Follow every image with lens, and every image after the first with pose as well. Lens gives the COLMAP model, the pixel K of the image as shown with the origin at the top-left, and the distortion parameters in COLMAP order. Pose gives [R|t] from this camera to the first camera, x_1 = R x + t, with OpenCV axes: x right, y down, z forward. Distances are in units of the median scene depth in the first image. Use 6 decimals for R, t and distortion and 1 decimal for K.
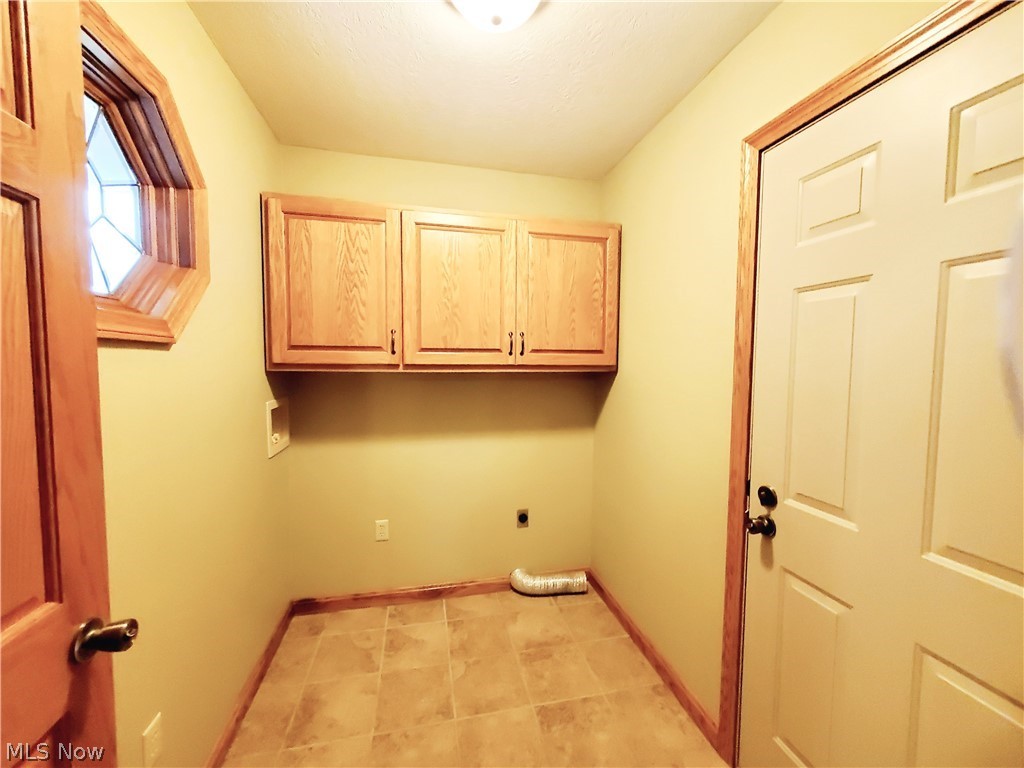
lens RADIAL K [[403.6, 0, 520.3], [0, 403.6, 383.3], [0, 0, 1]] dist [-0.000100, -0.000149]
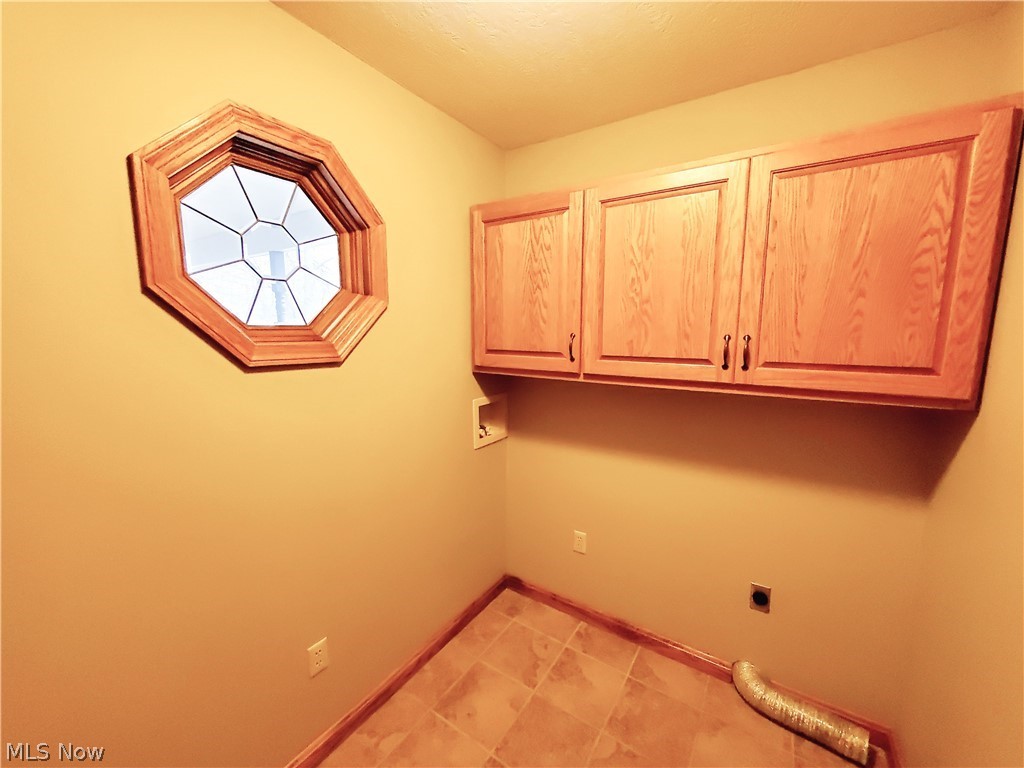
lens RADIAL K [[403.6, 0, 515.1], [0, 403.6, 383.7], [0, 0, 1]] dist [-0.000100, -0.000149]
pose [[0.691351, 0.092739, -0.716542, 0.227977], [-0.046106, 0.995370, 0.084341, -0.089551], [0.721046, -0.025273, 0.692426, 0.292651]]
